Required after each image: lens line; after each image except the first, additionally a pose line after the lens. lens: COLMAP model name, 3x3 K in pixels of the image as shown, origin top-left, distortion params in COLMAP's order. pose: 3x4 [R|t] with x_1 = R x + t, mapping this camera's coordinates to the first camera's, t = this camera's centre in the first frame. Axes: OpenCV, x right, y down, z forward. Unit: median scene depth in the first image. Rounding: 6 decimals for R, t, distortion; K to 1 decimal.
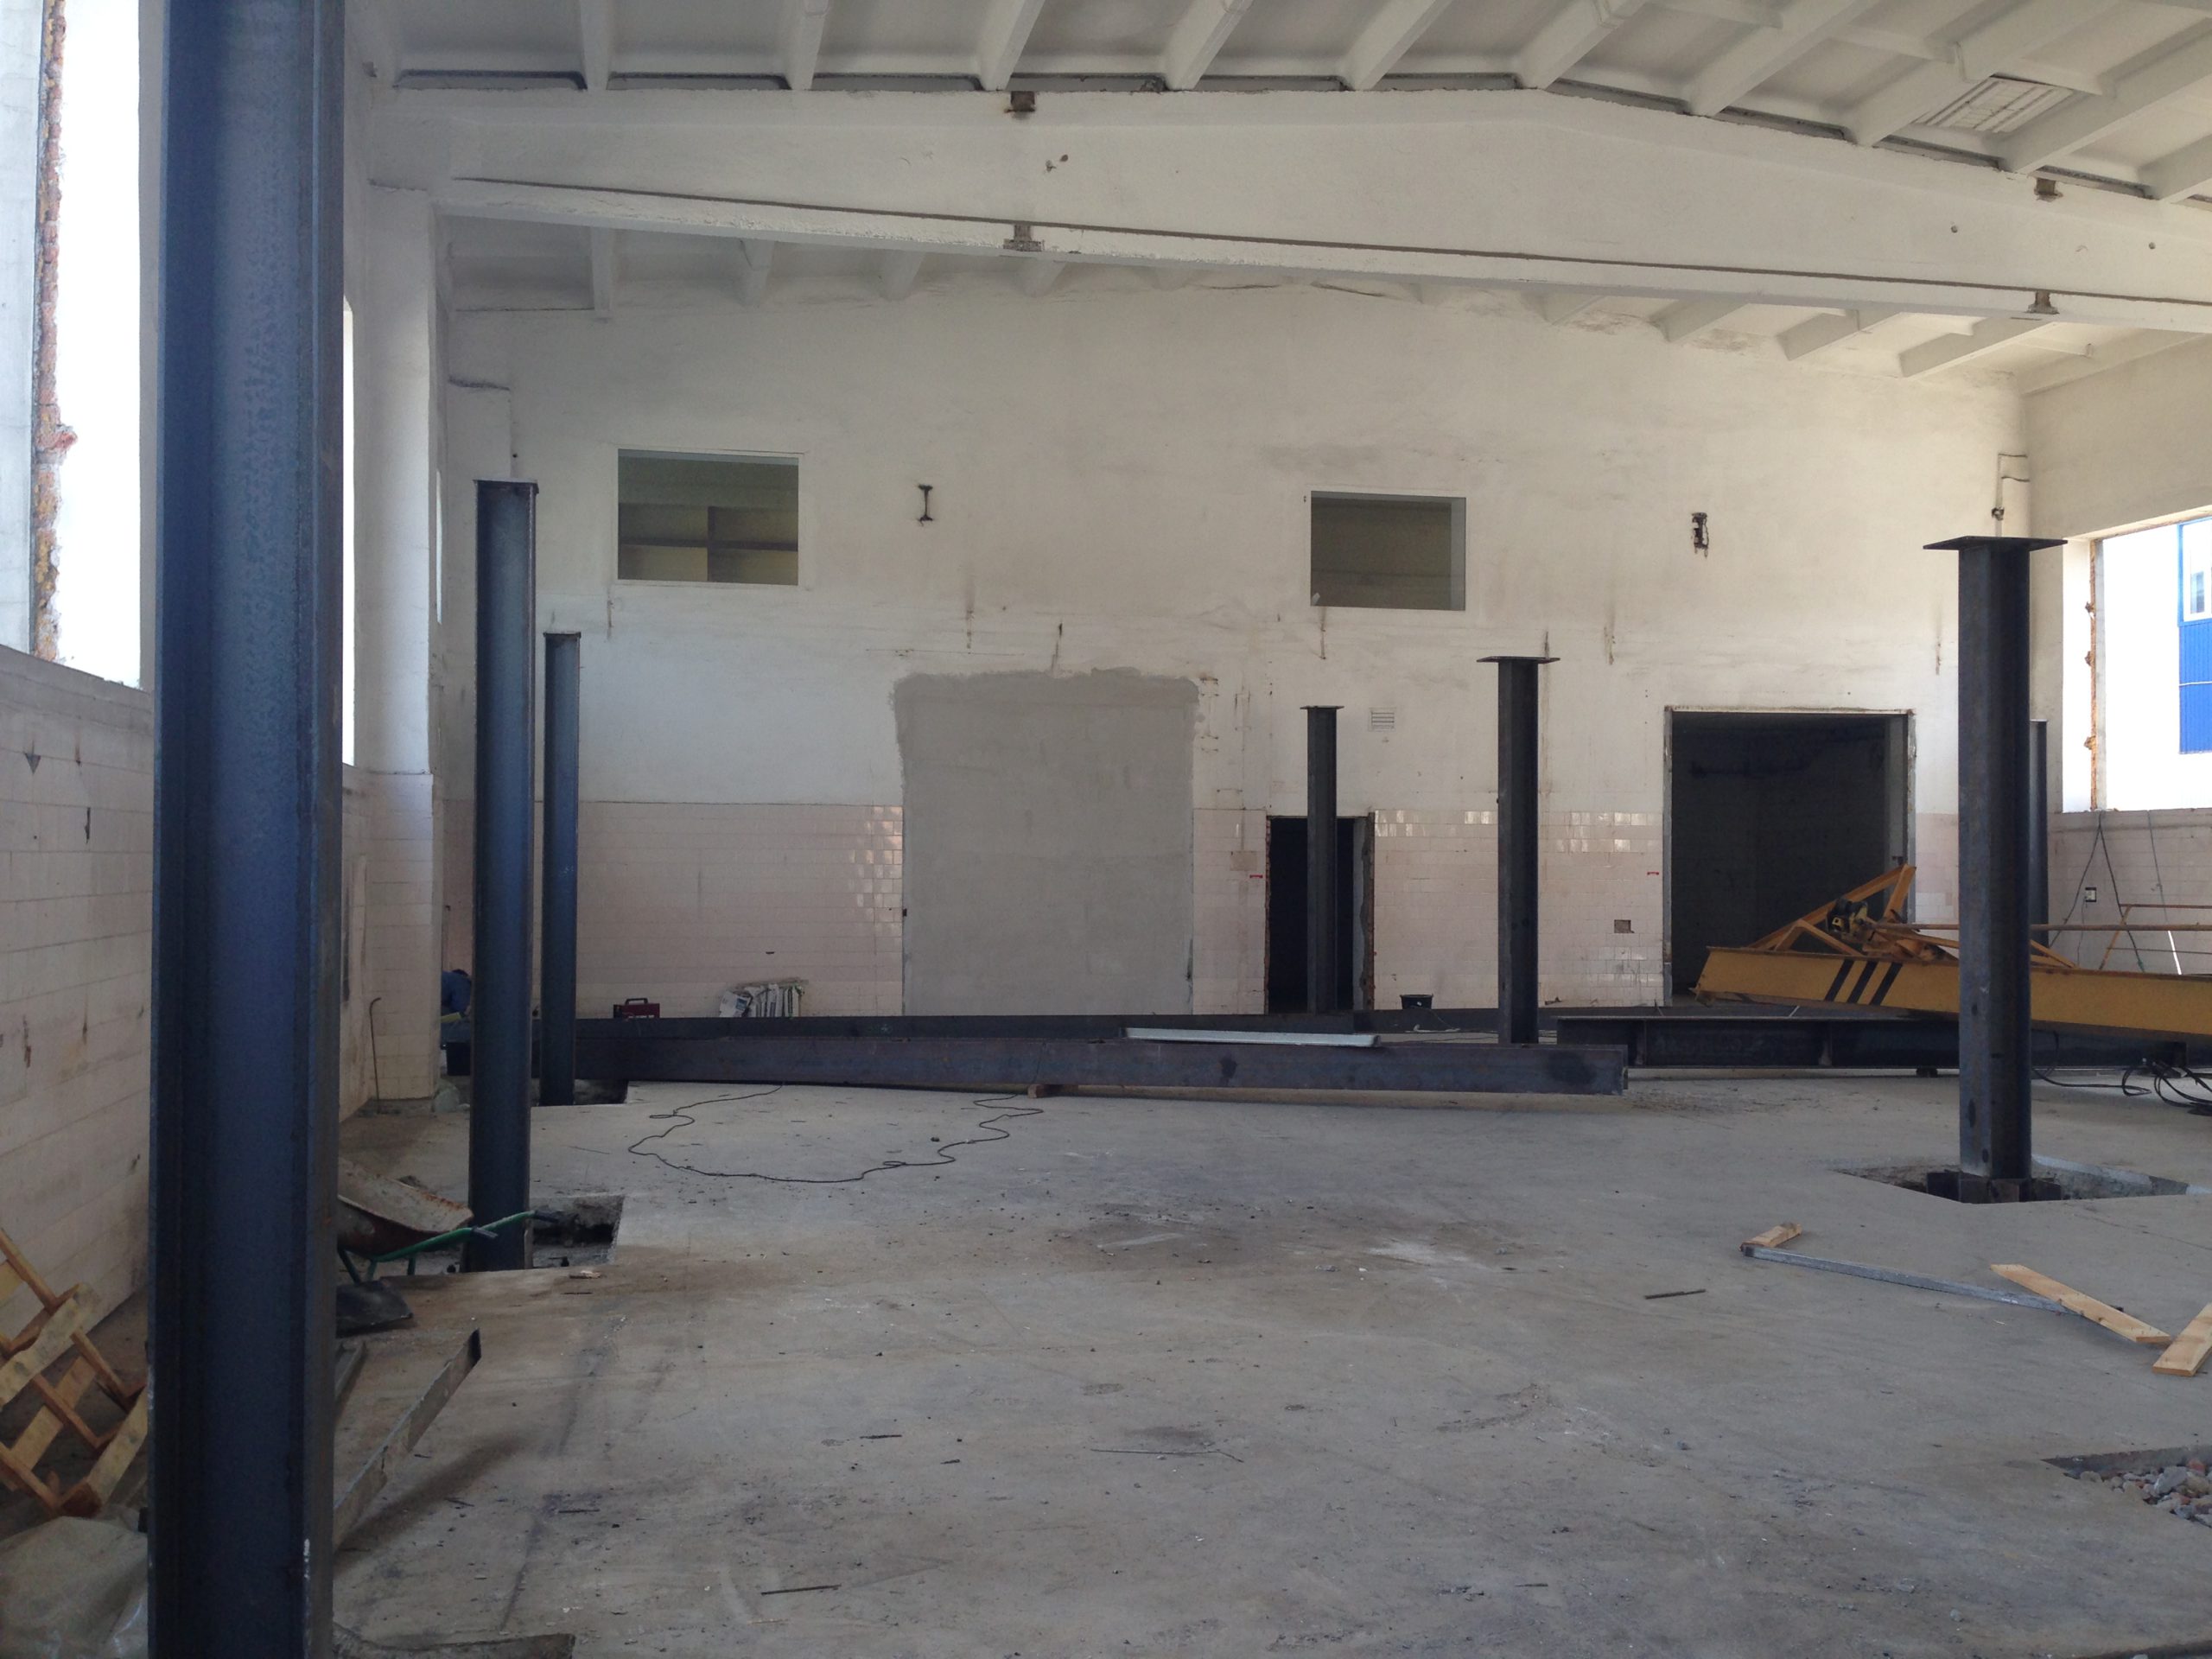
lens RADIAL K [[2060.8, 0, 1106.0], [0, 2060.8, 794.7], [0, 0, 1]] dist [0.138703, -0.179757]
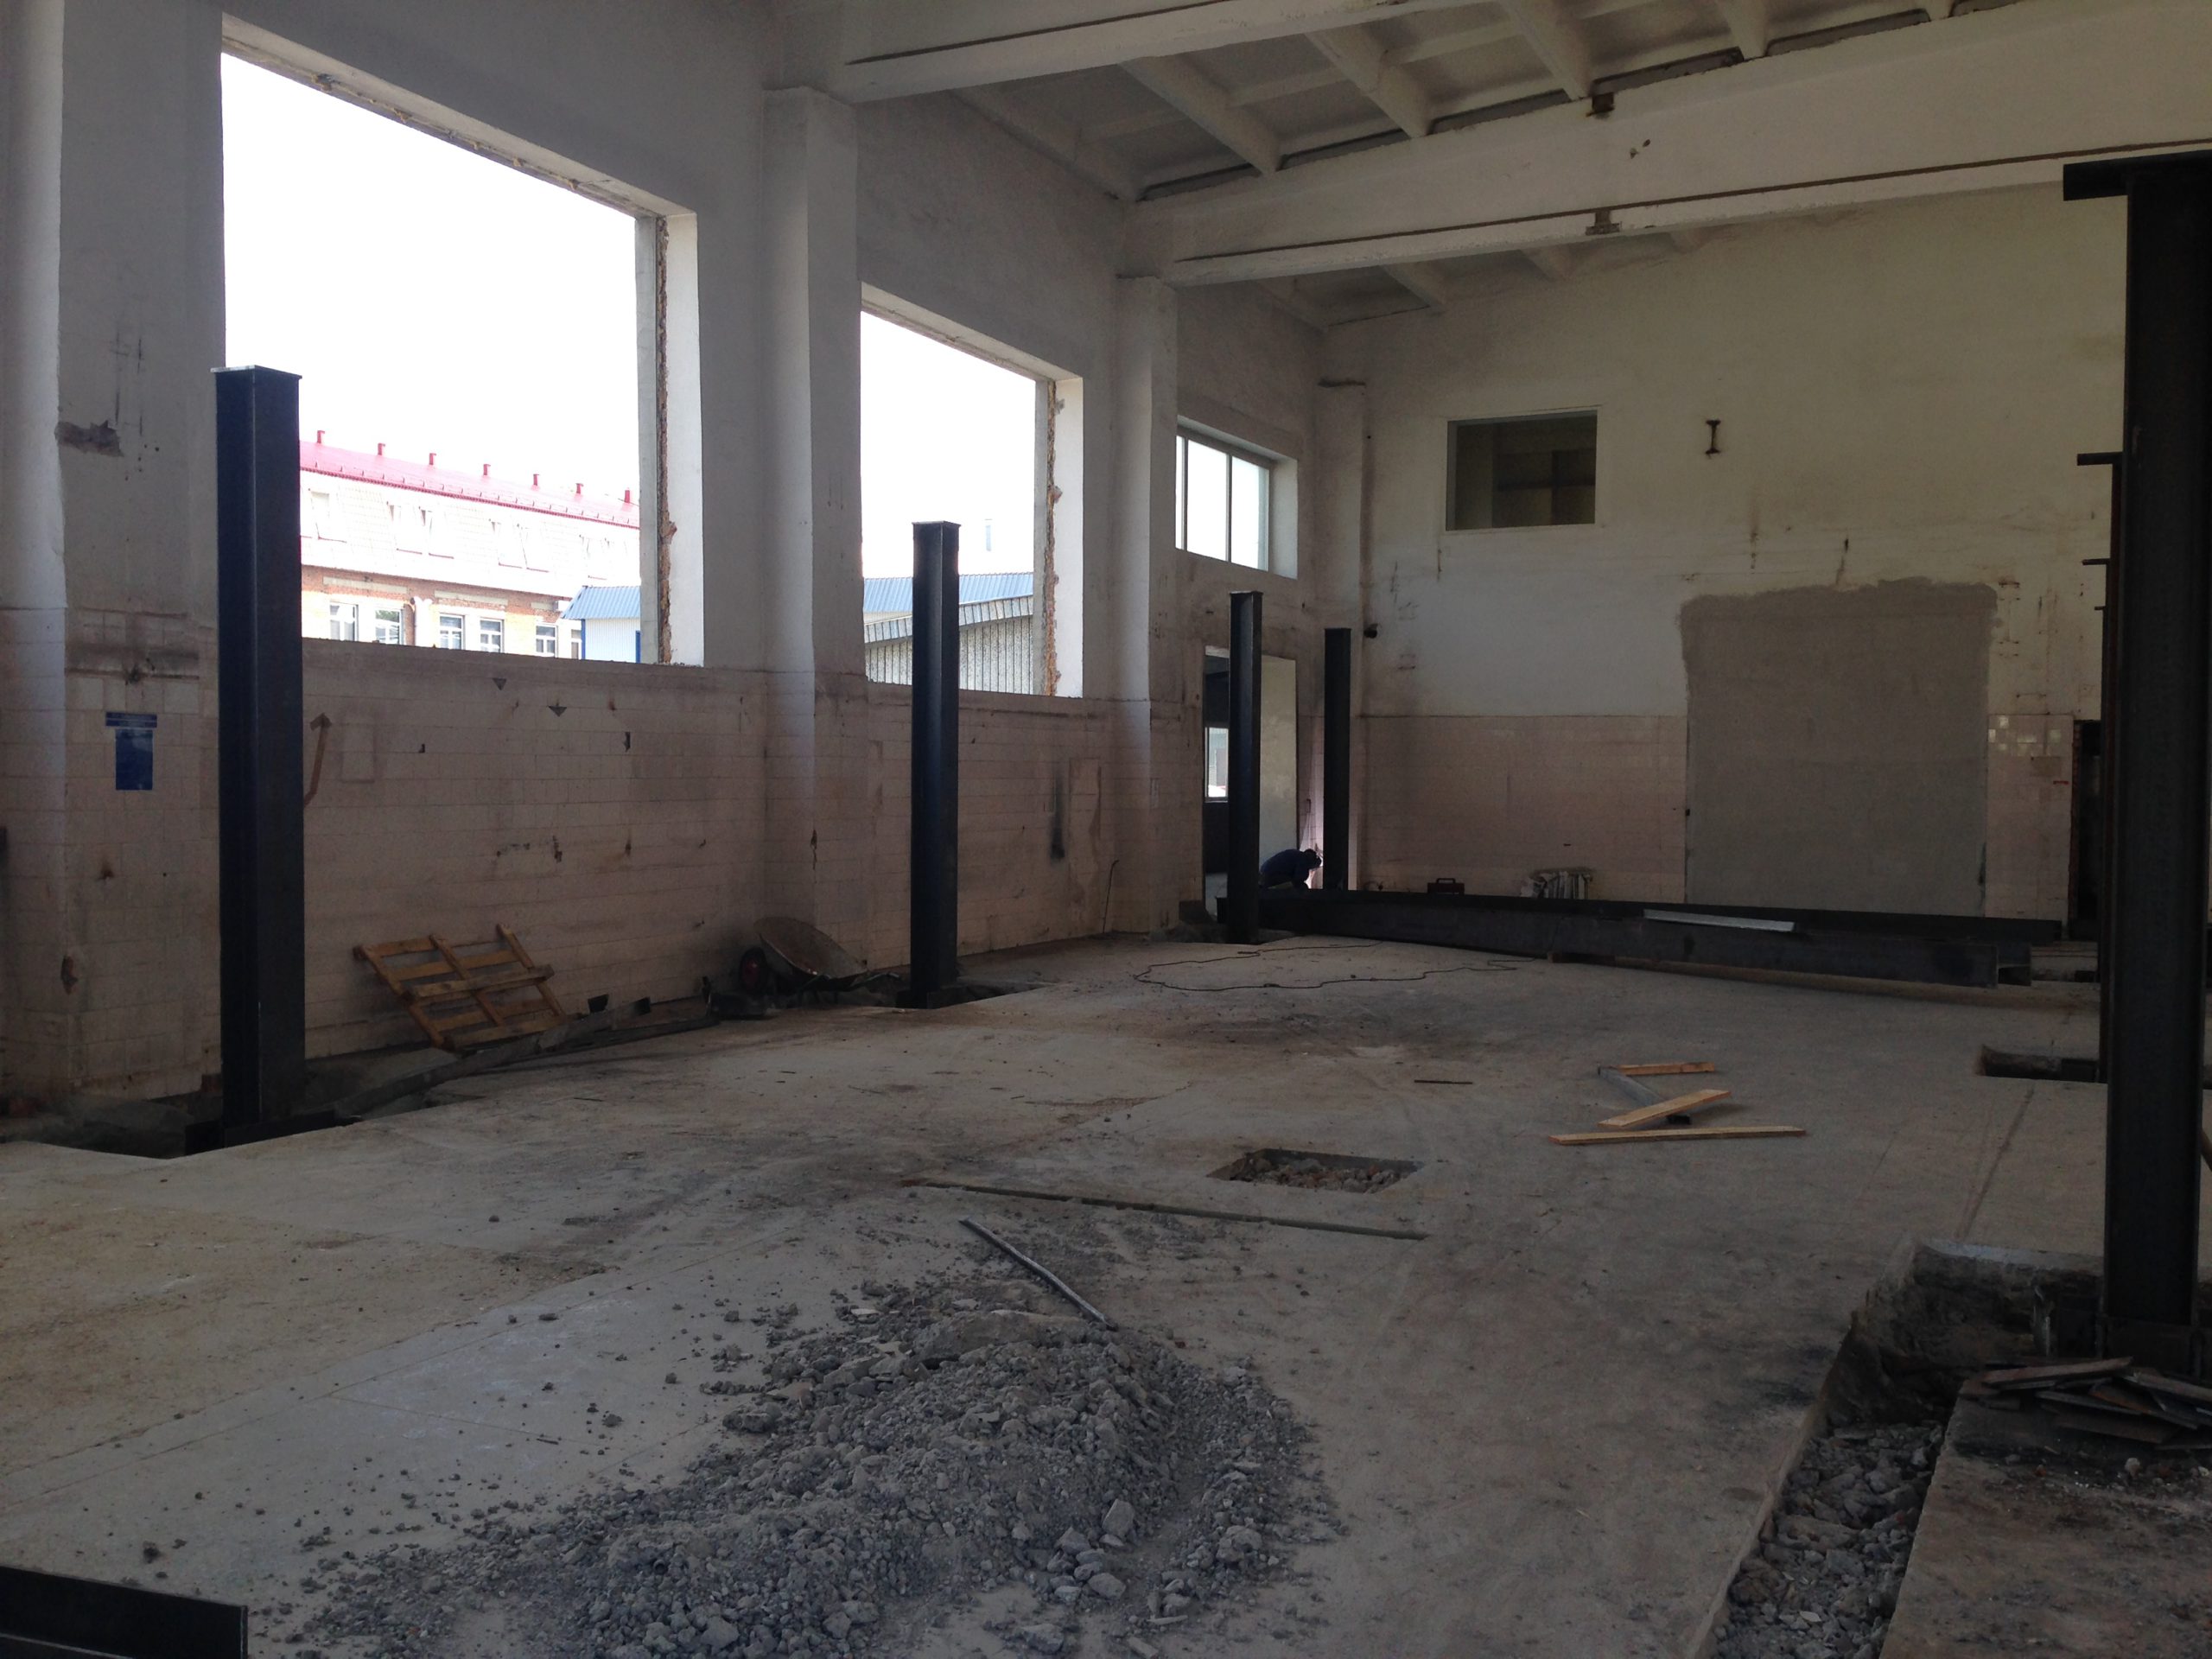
lens RADIAL K [[2085.9, 0, 1106.0], [0, 2085.9, 829.5], [0, 0, 1]] dist [0.097468, -0.140882]
pose [[0.775855, 0.021870, -0.630532, 0.382695], [0.016857, 0.998324, 0.055369, -0.001551], [0.630686, -0.053588, 0.774186, -0.073254]]
